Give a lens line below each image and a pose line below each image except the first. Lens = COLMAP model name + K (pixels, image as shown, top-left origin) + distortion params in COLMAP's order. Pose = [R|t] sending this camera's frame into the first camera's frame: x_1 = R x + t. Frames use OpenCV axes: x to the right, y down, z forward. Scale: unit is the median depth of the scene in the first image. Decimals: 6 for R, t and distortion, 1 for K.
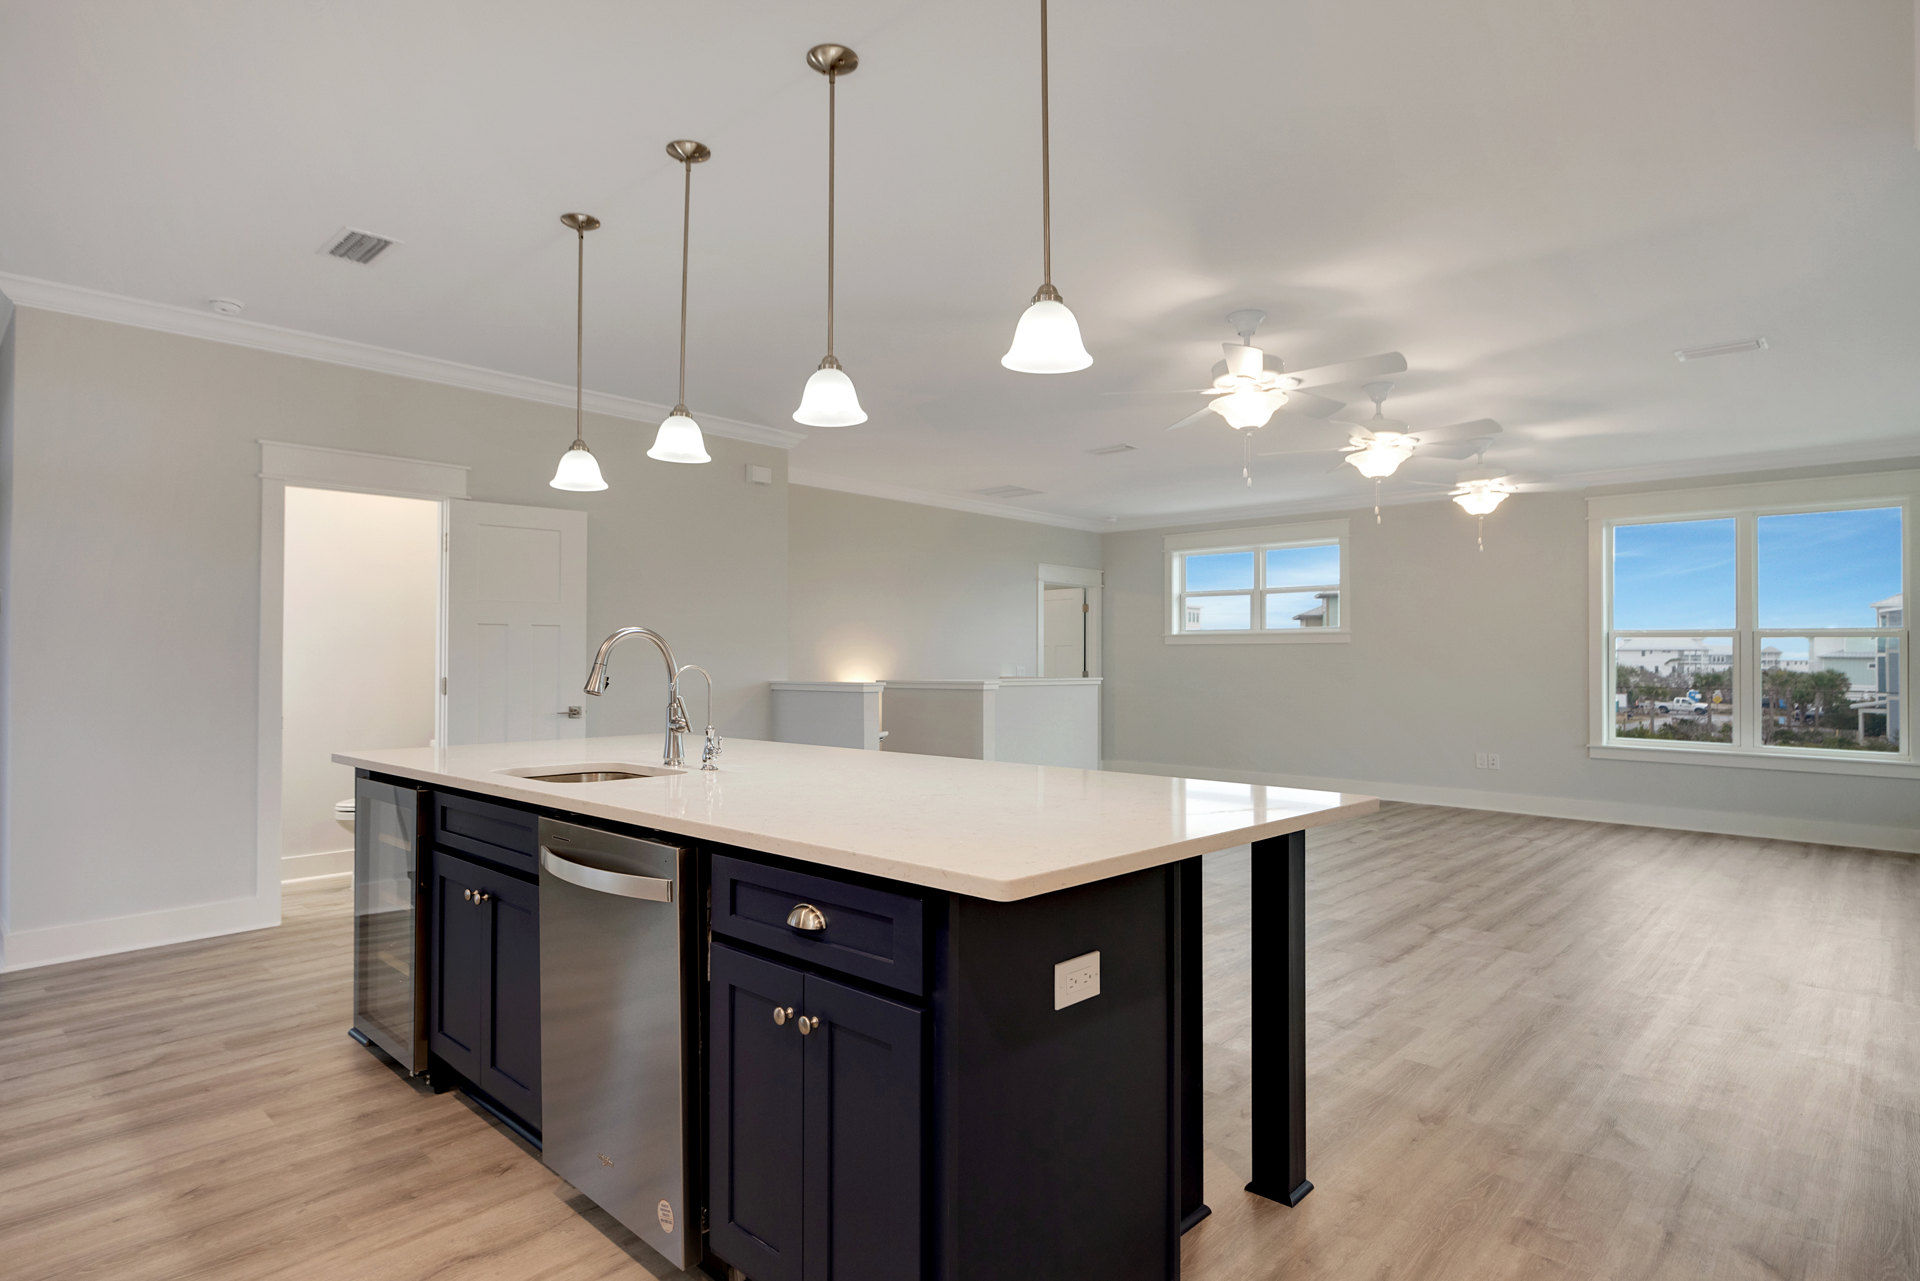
lens RADIAL K [[1013.8, 0, 971.7], [0, 1013.8, 669.6], [0, 0, 1]] dist [0.016094, 0.000004]
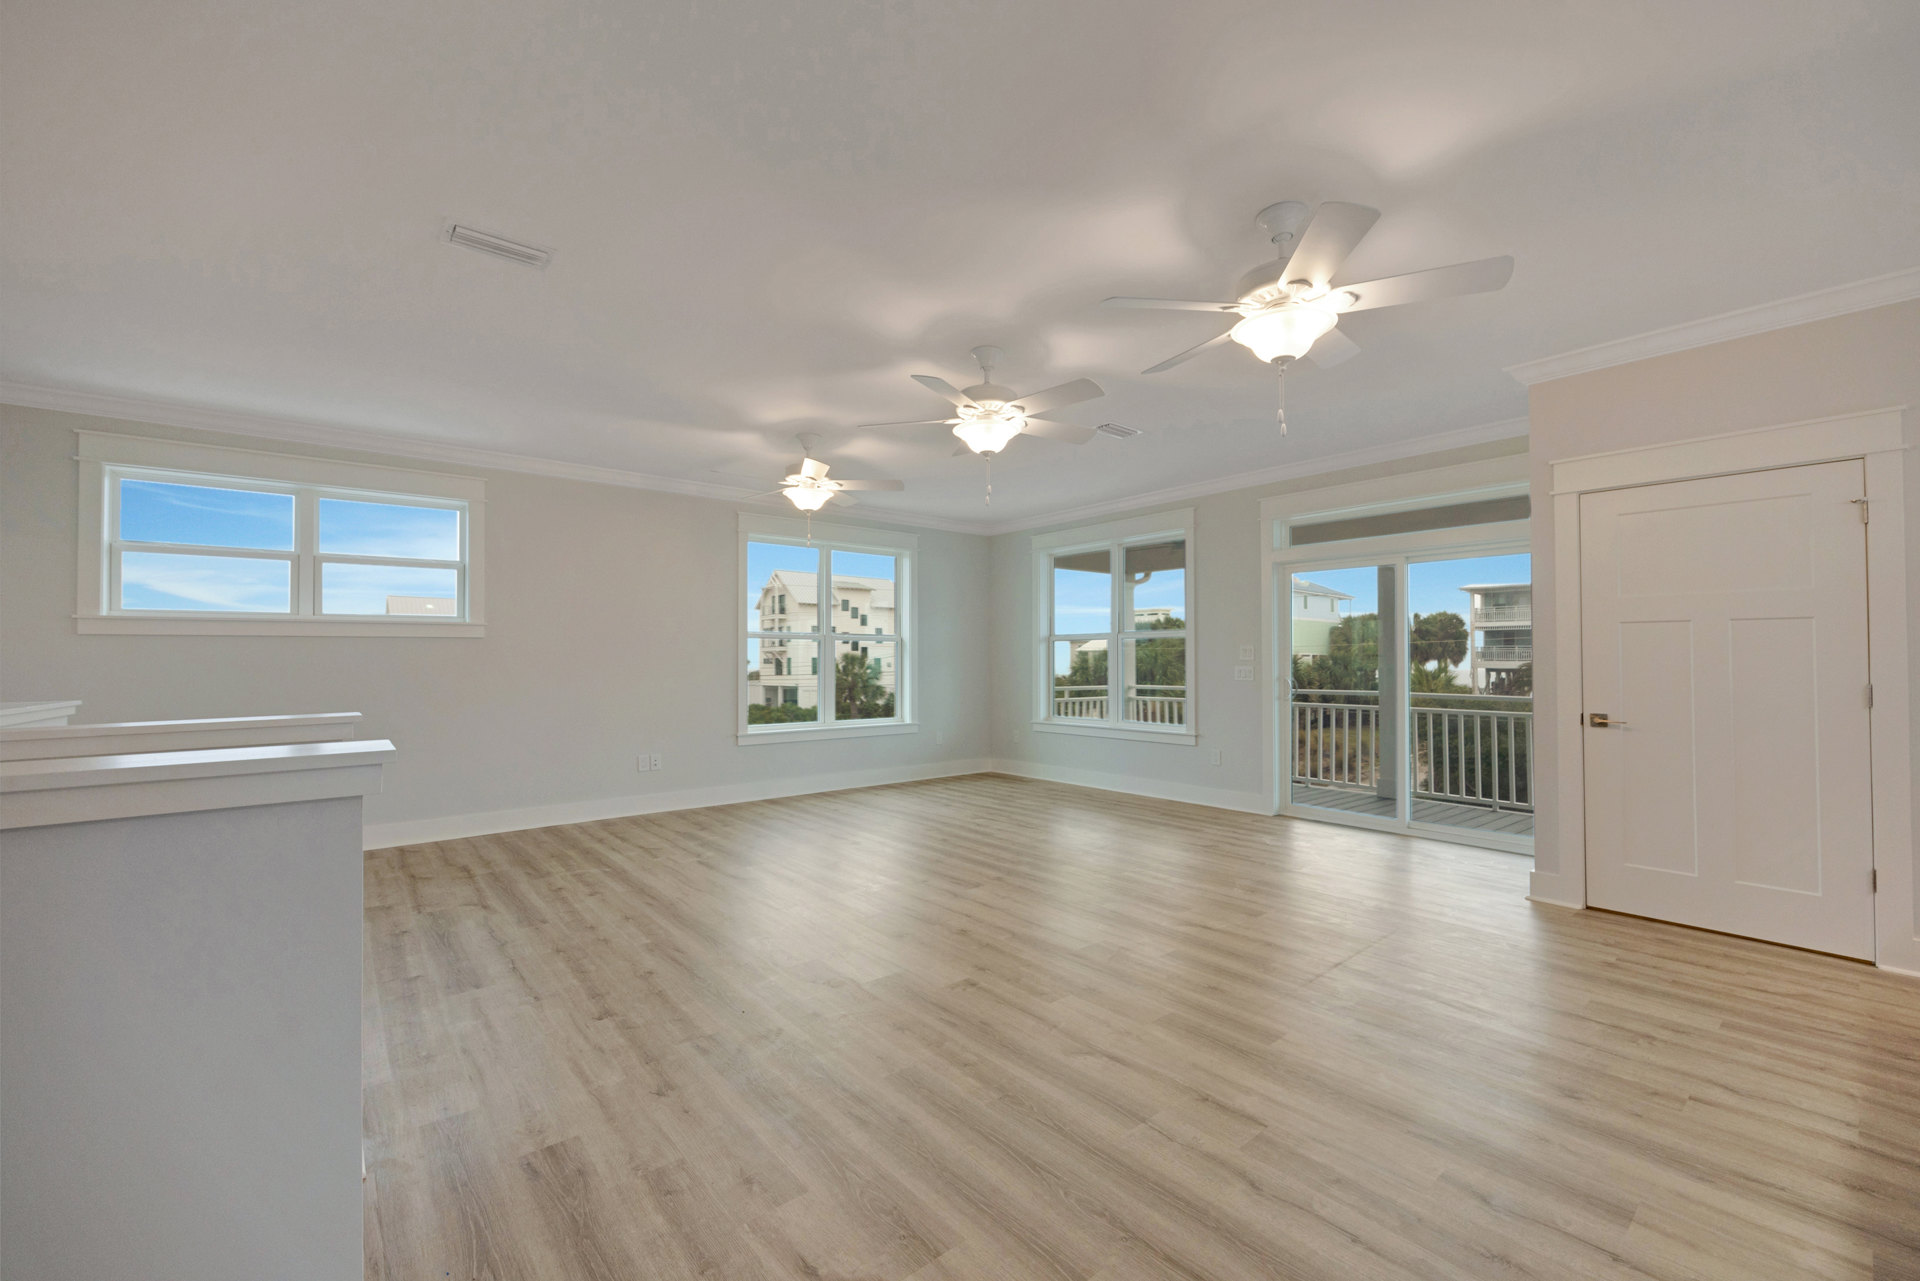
lens RADIAL K [[764.5, 0, 944.7], [0, 764.5, 644.9], [0, 0, 1]] dist [0.001527, 0.001597]
pose [[0.154812, 0.017245, 0.987793, -0.141021], [0.016340, 0.999666, -0.020013, -0.002378], [-0.987809, 0.019239, 0.154479, 0.484501]]
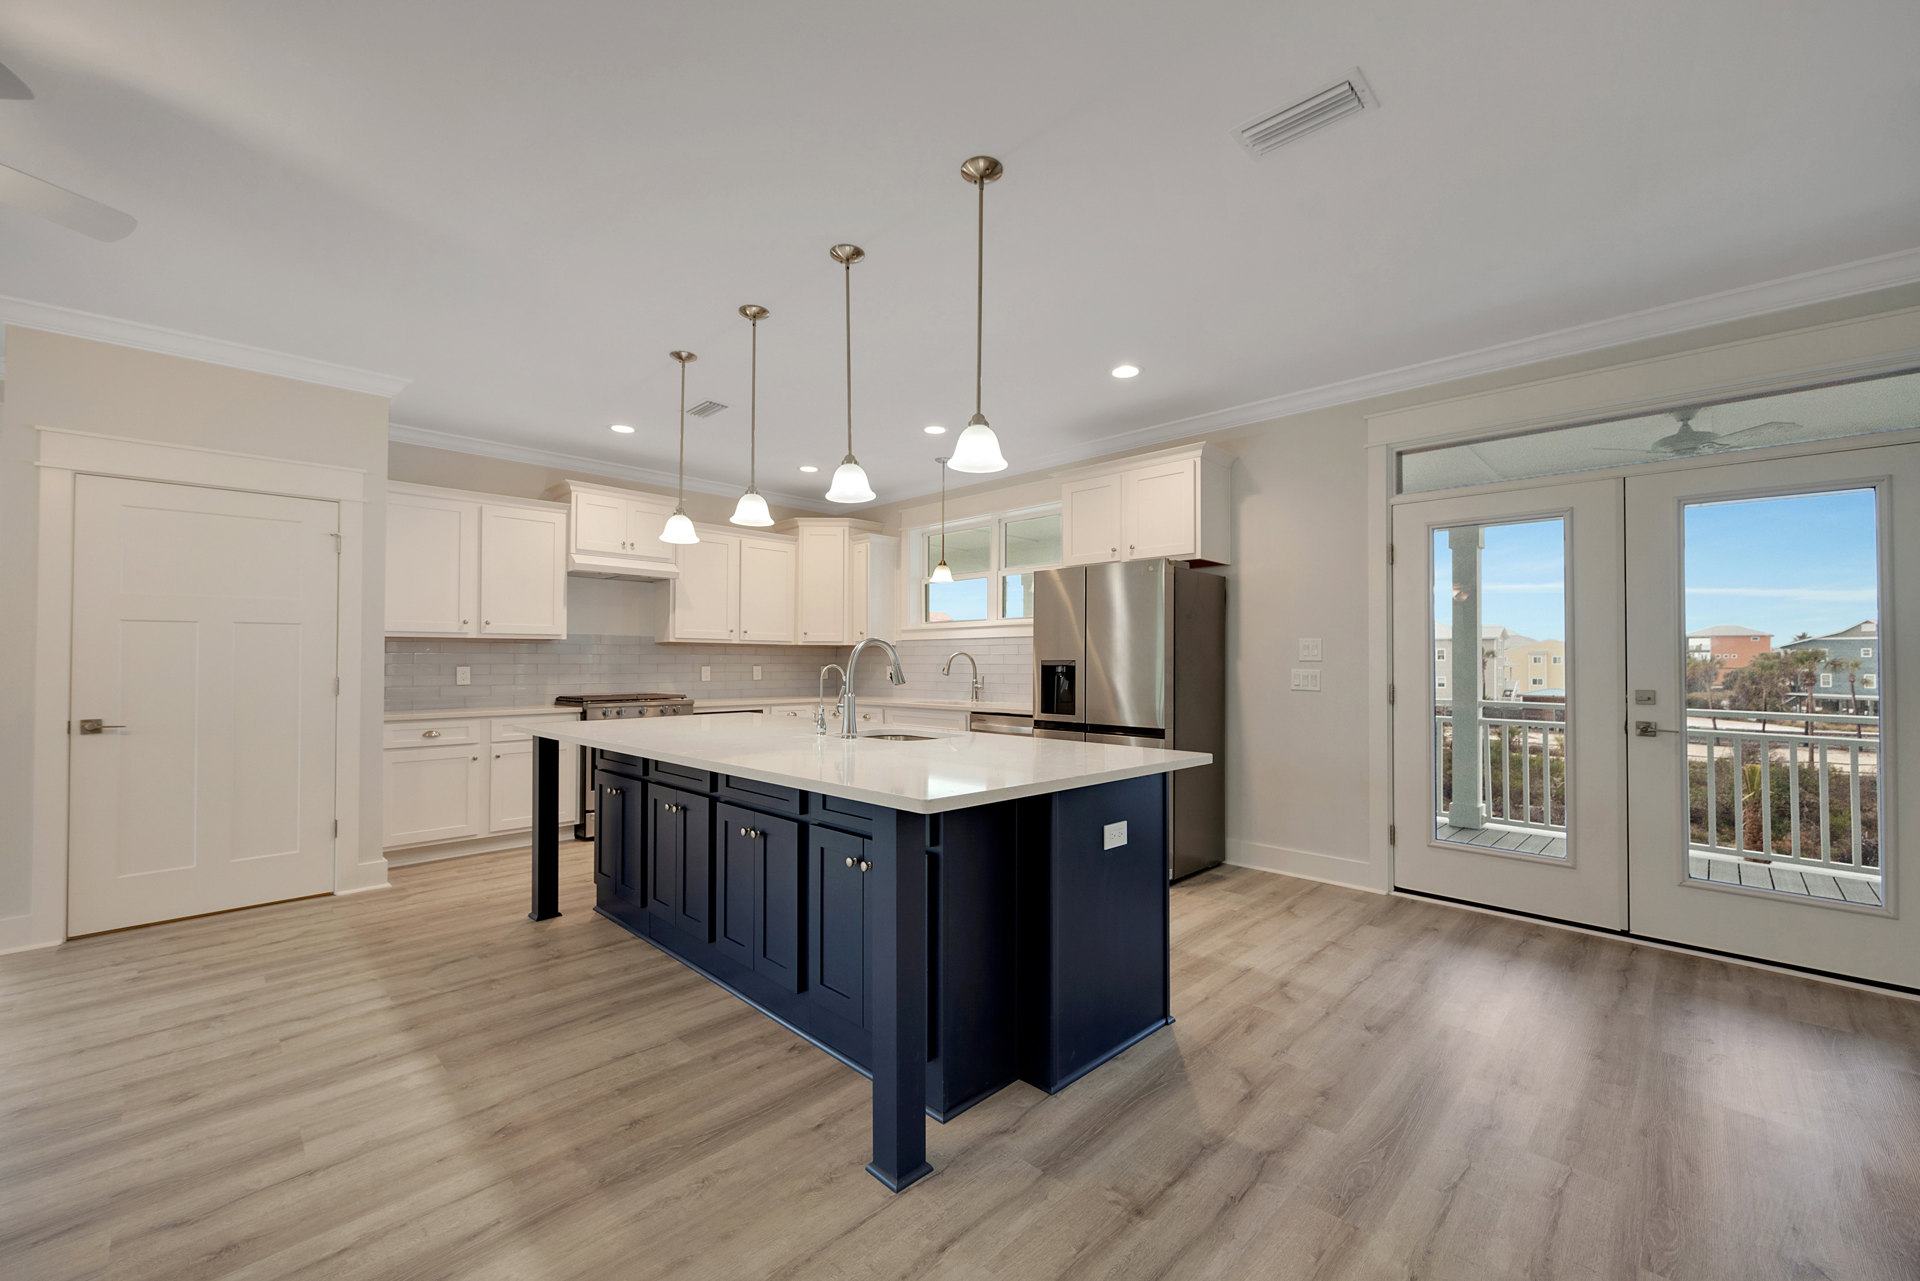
lens RADIAL K [[764.5, 0, 975.0], [0, 764.5, 643.1], [0, 0, 1]] dist [0.001527, 0.001597]
pose [[-0.998676, 0.002018, 0.051396, -0.131641], [0.001951, 0.999997, -0.001354, -0.003593], [-0.051398, -0.001252, -0.998677, 0.542403]]
